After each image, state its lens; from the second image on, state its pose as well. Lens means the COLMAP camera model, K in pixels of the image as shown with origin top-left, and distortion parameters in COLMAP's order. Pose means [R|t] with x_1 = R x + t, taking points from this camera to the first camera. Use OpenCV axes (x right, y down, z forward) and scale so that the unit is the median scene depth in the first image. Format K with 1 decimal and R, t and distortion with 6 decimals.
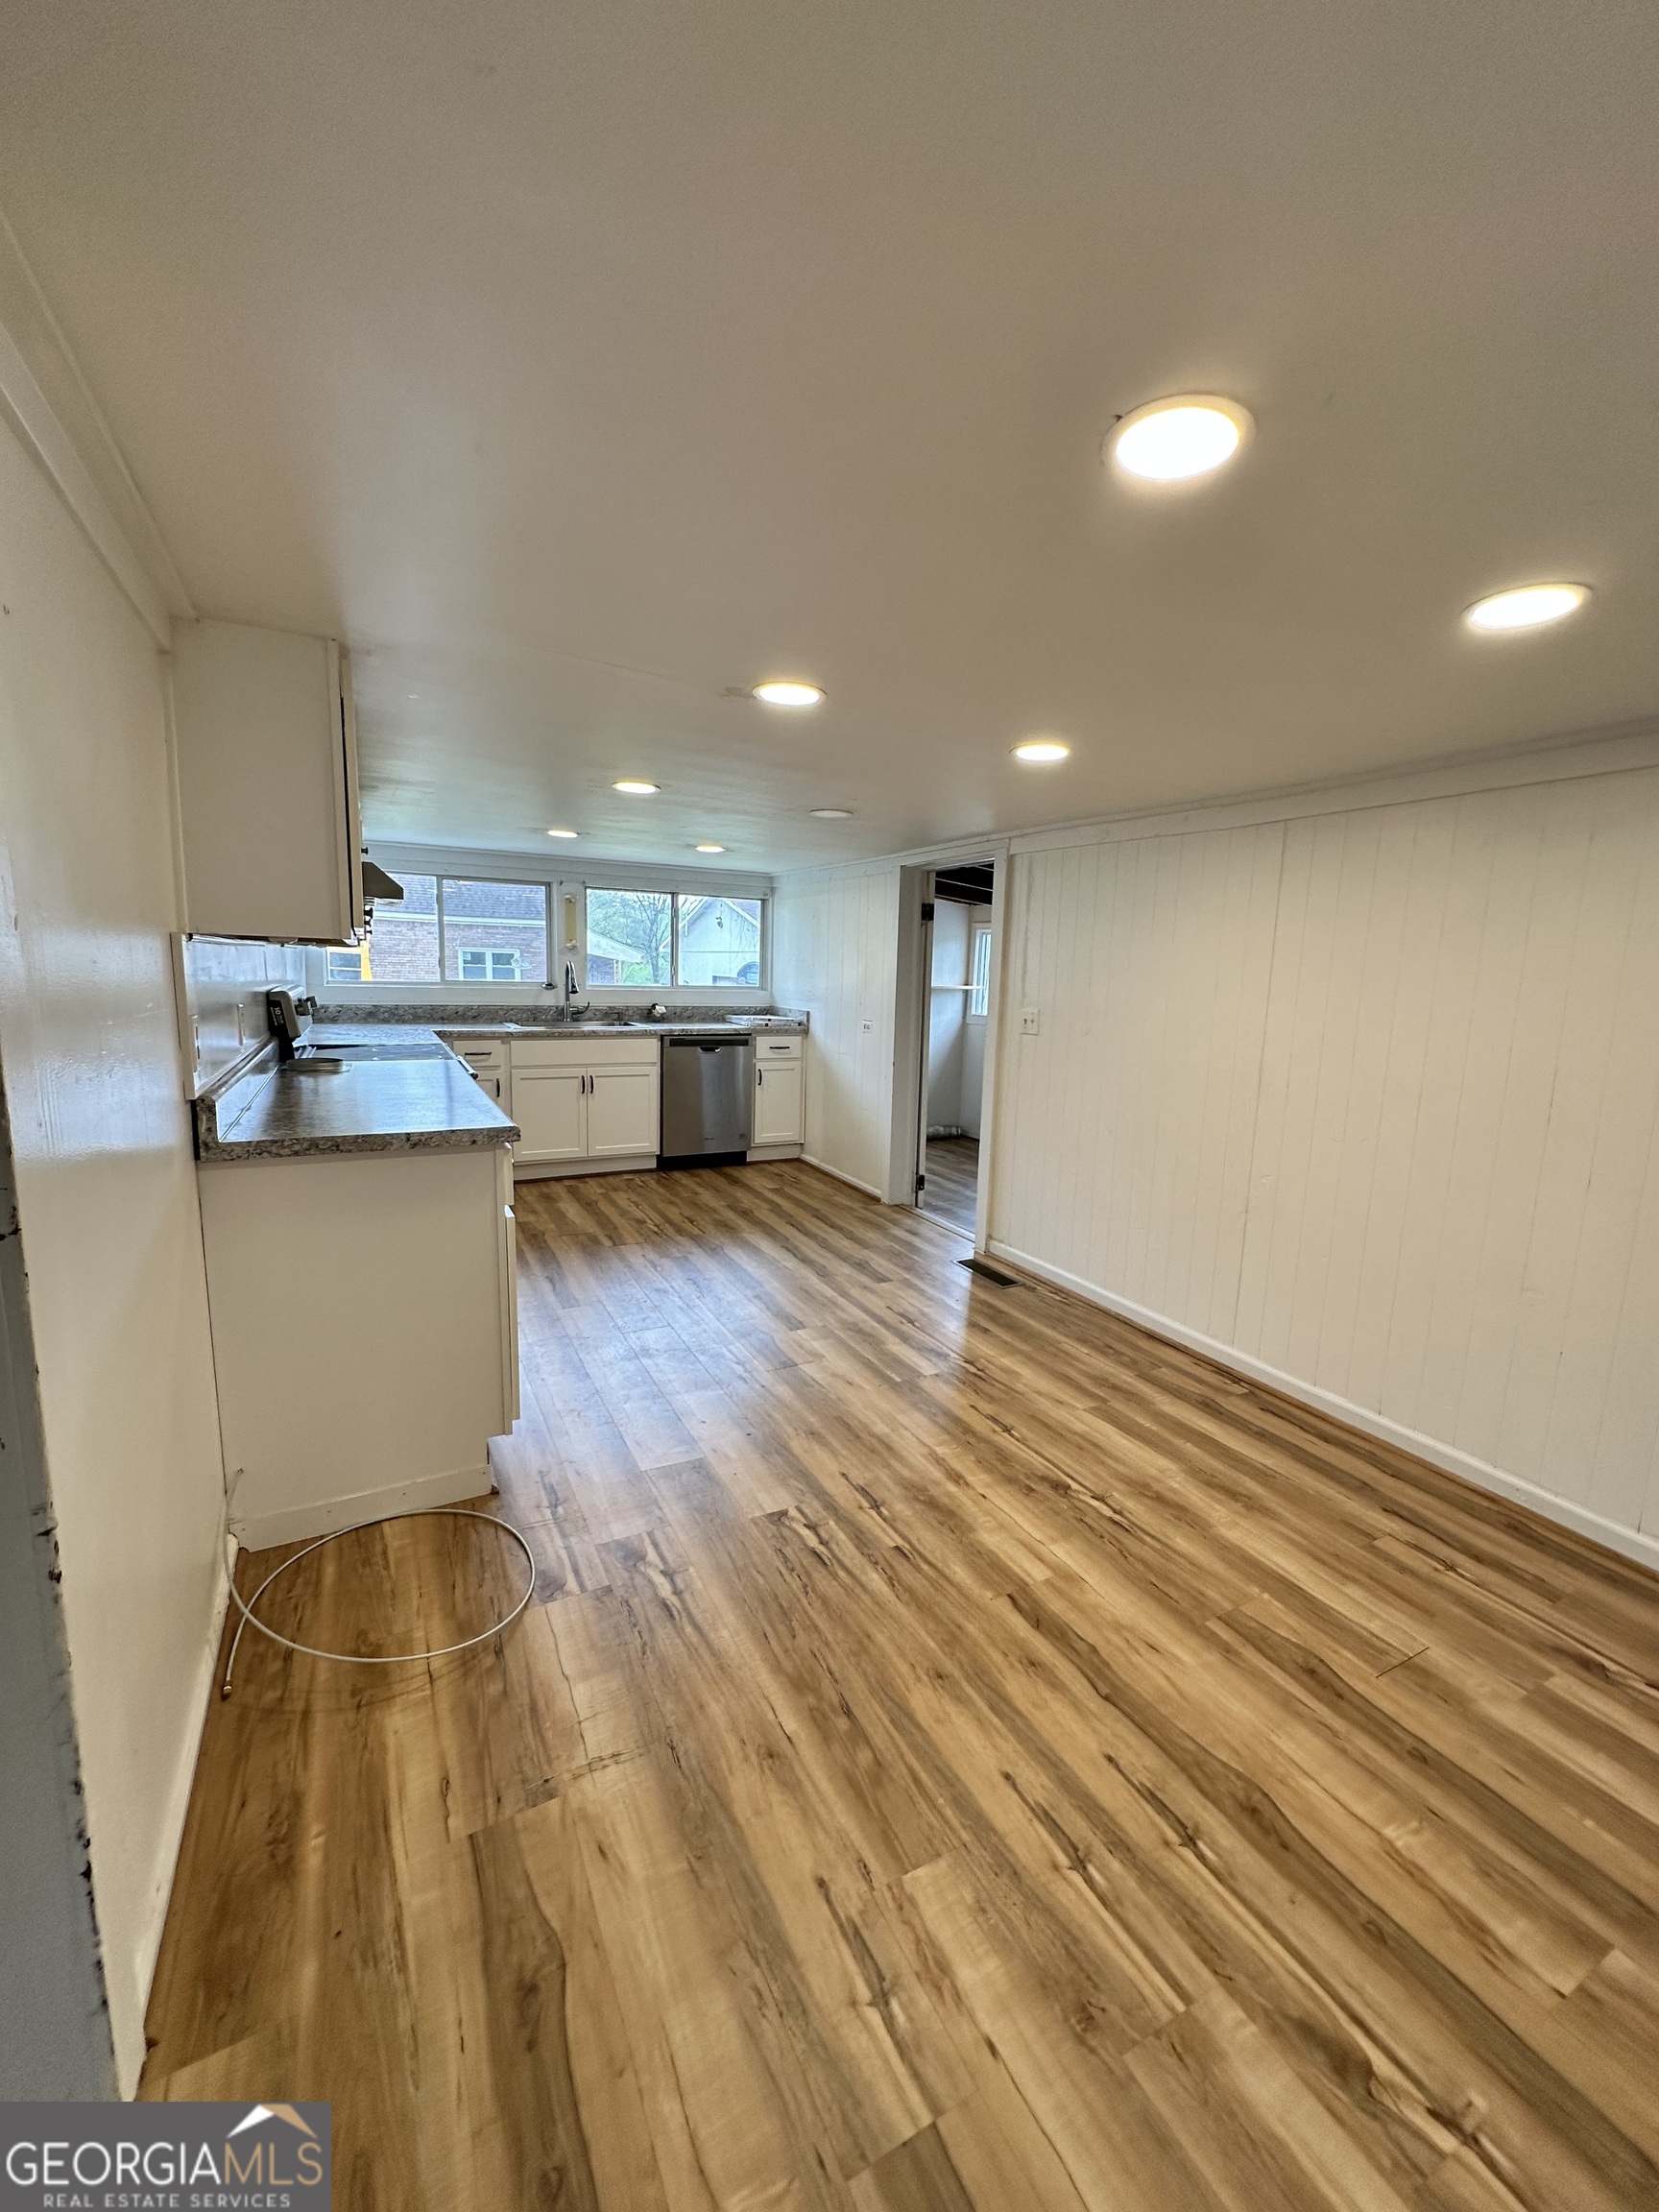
lens RADIAL K [[882.7, 0, 829.5], [0, 882.7, 1106.0], [0, 0, 1]] dist [-0.002520, 0.000584]
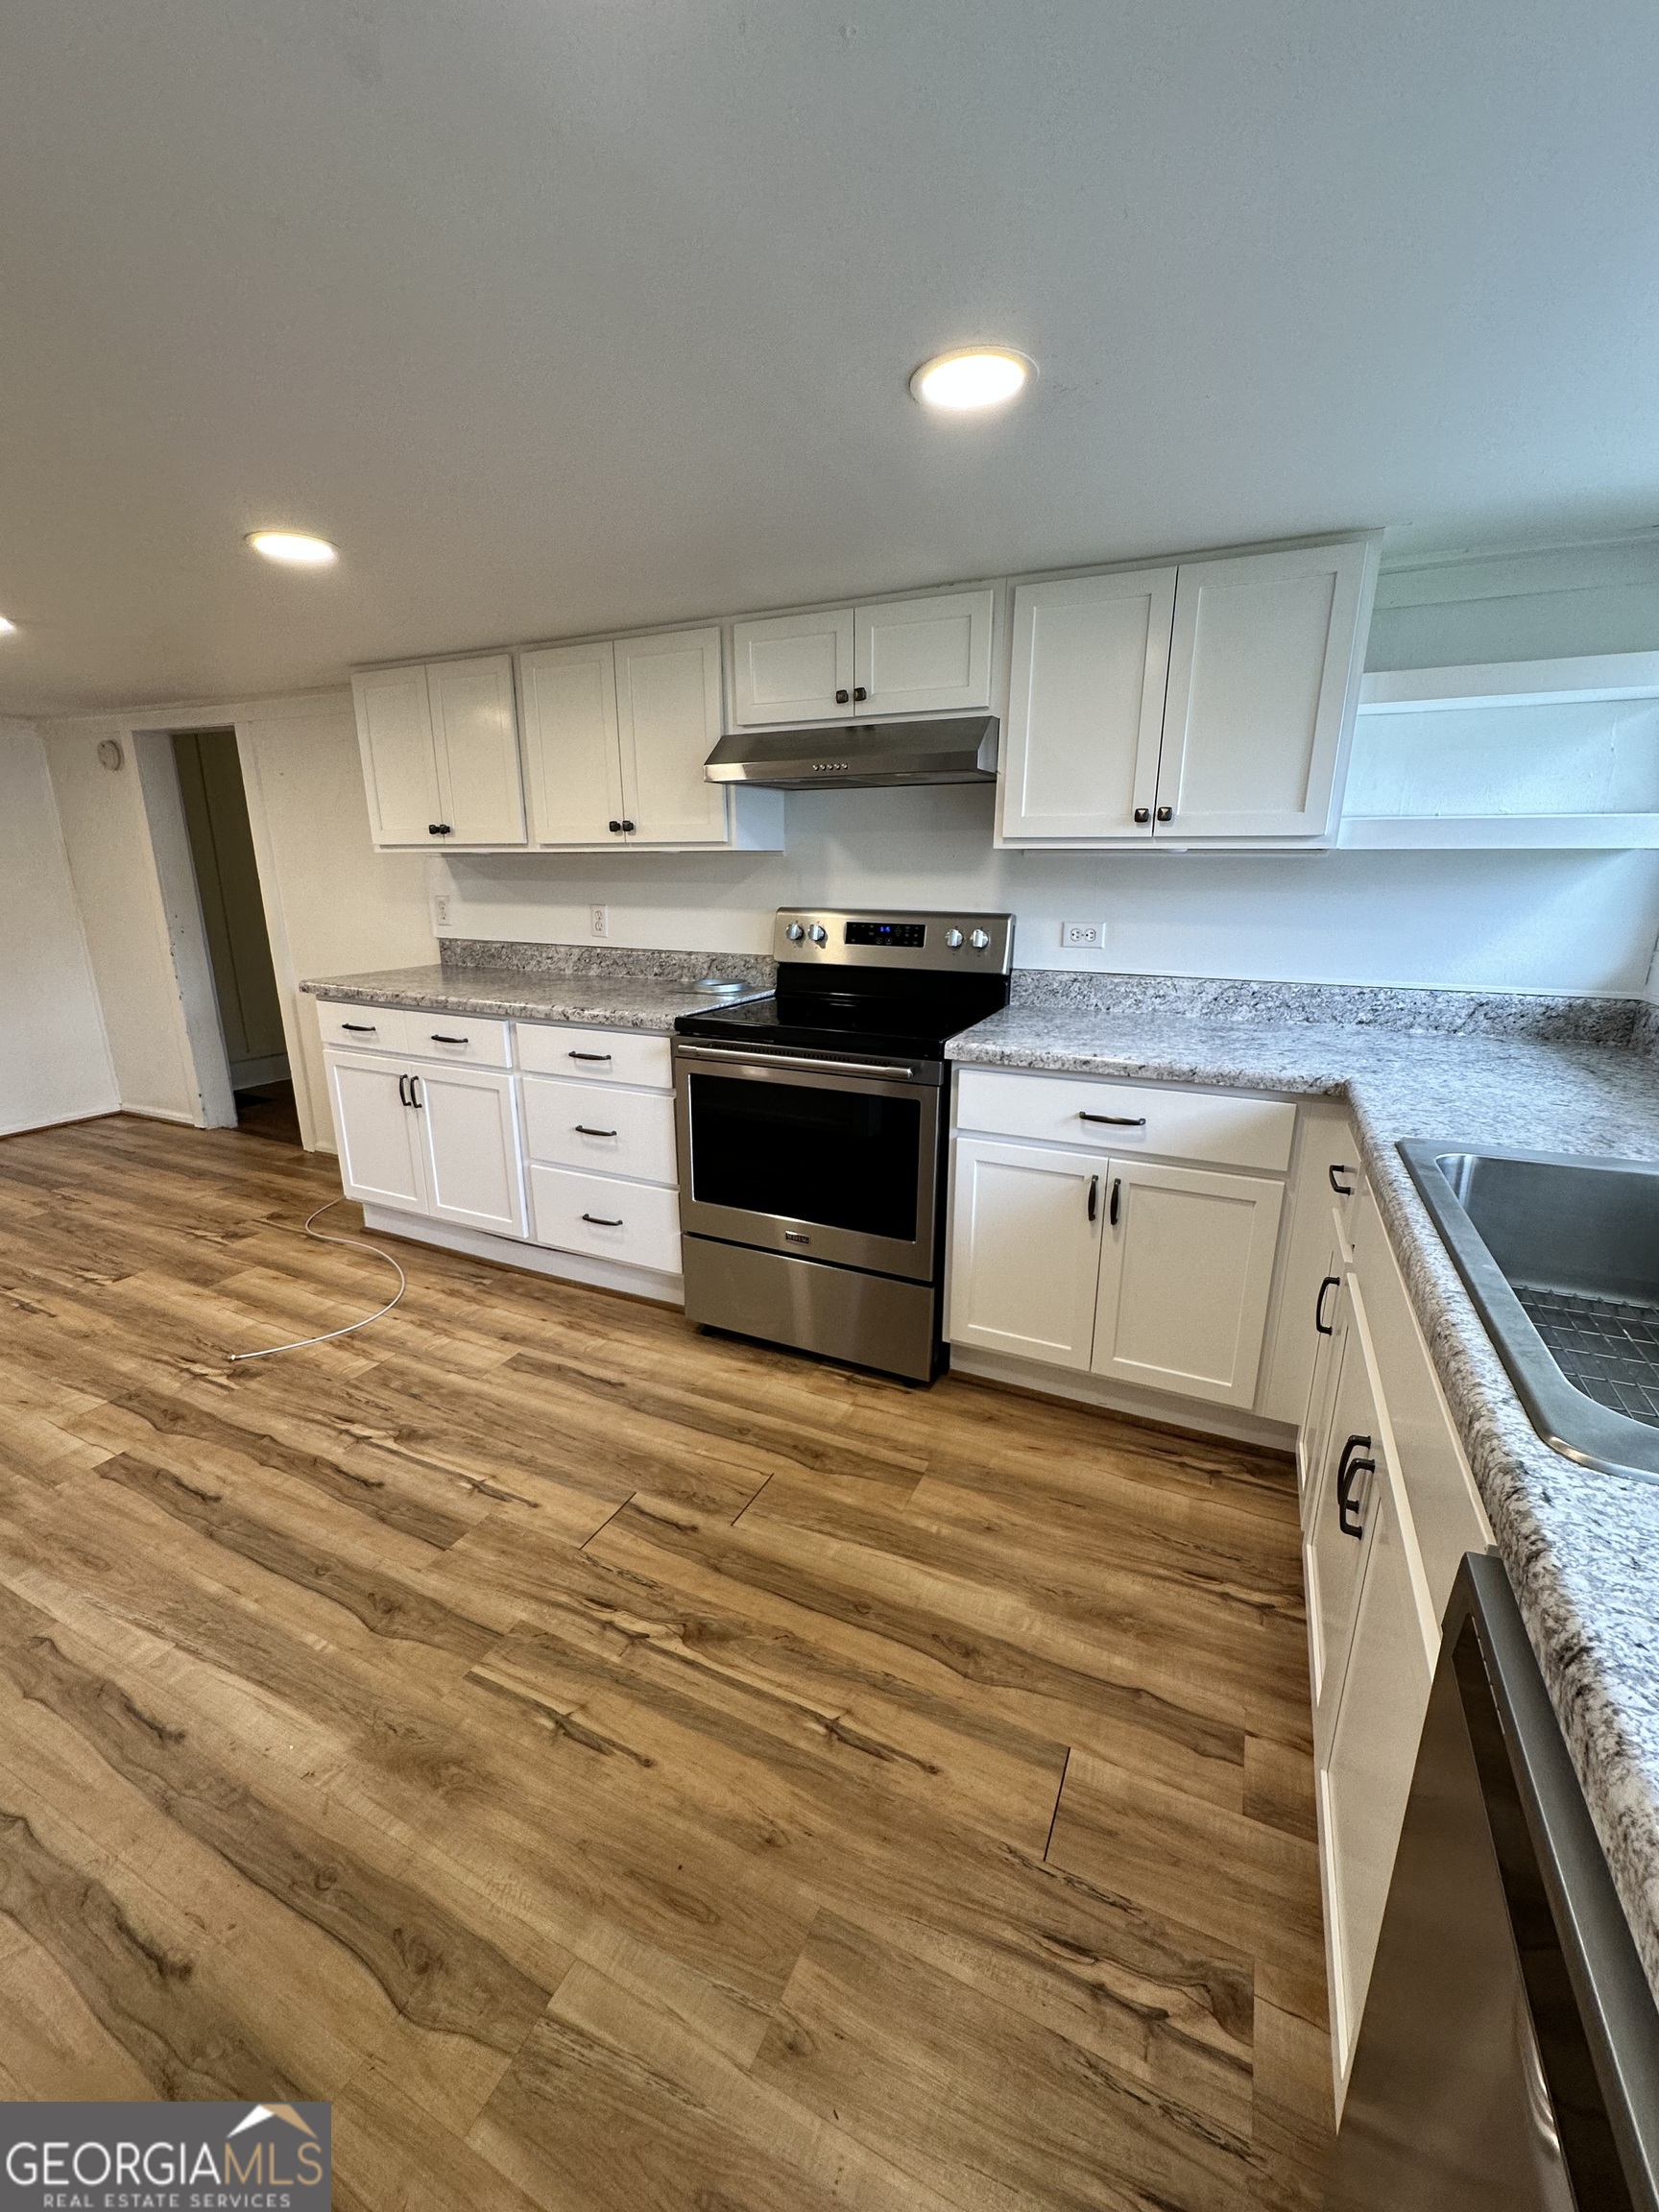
lens RADIAL K [[882.7, 0, 829.5], [0, 882.7, 1106.0], [0, 0, 1]] dist [-0.002520, 0.000584]
pose [[-0.798108, 0.132233, -0.587825, -0.084082], [-0.117470, 0.922747, 0.367068, -0.204533], [0.590952, 0.362012, -0.720918, 1.282689]]
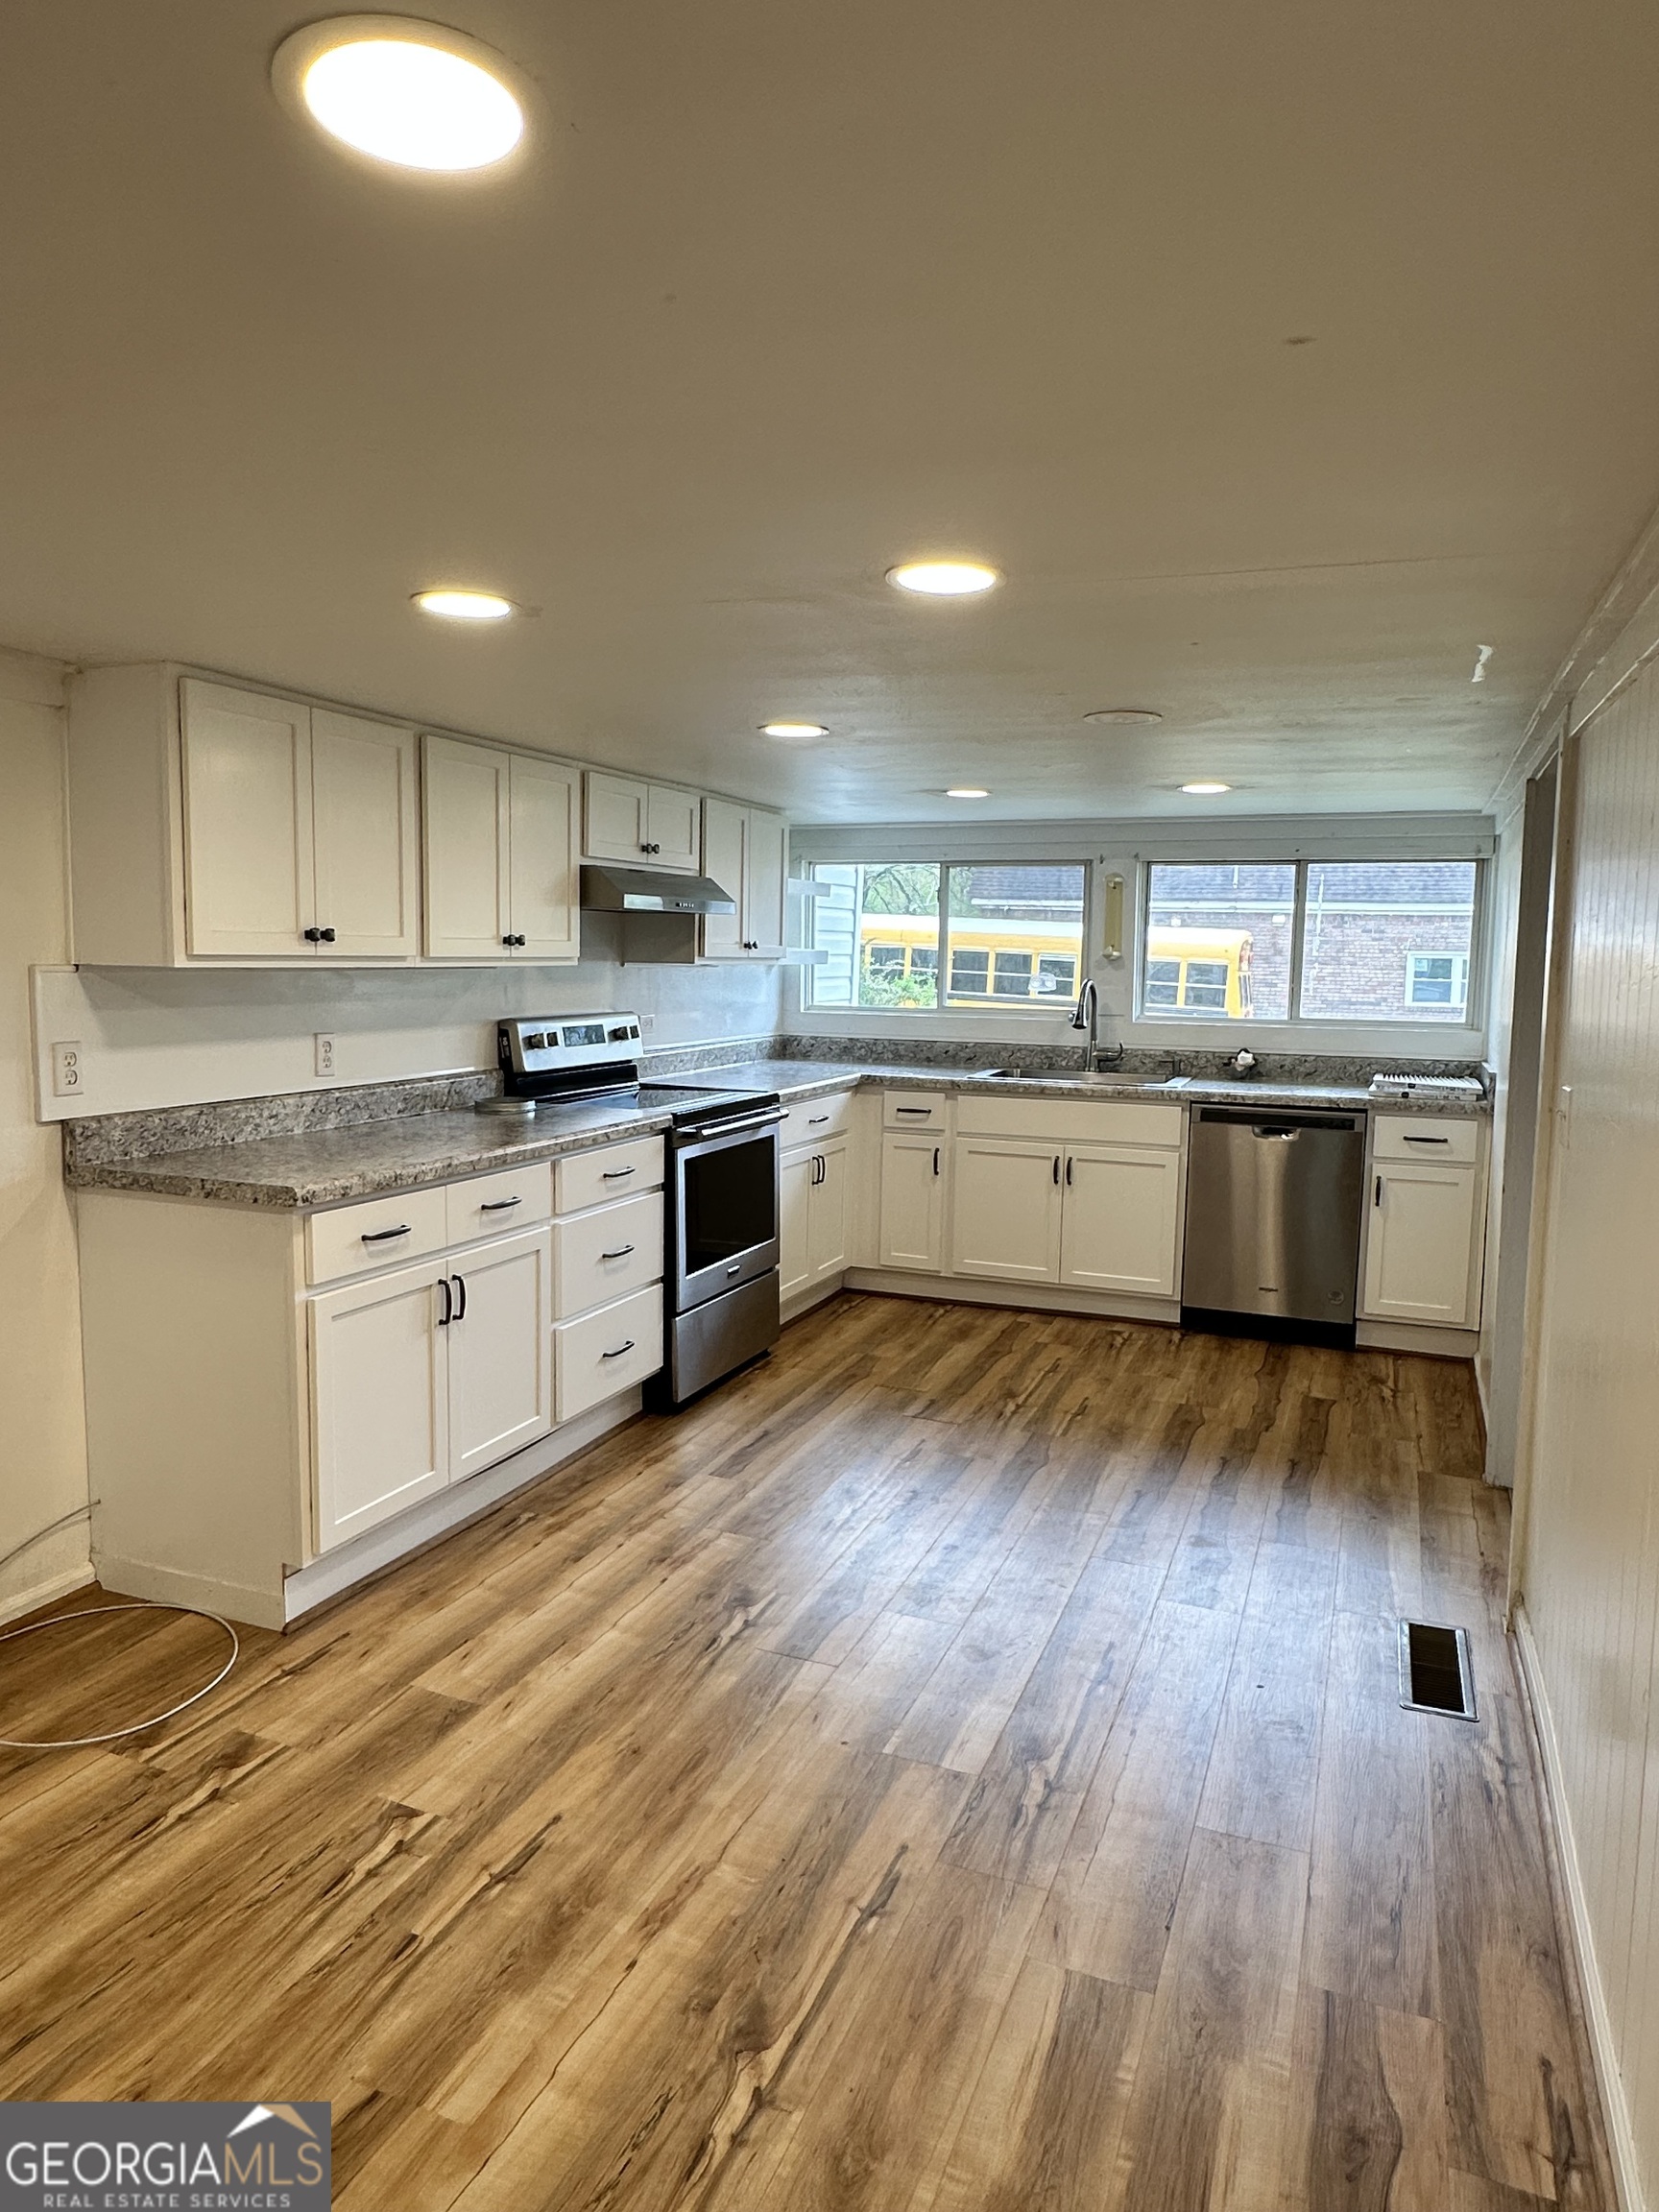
lens RADIAL K [[1389.4, 0, 807.1], [0, 1389.4, 1099.5], [0, 0, 1]] dist [0.000546, -0.001797]
pose [[0.637753, 0.060861, -0.767833, 0.463640], [-0.115496, 0.993159, -0.017208, -0.045232], [0.761533, 0.099656, 0.640419, 0.257516]]
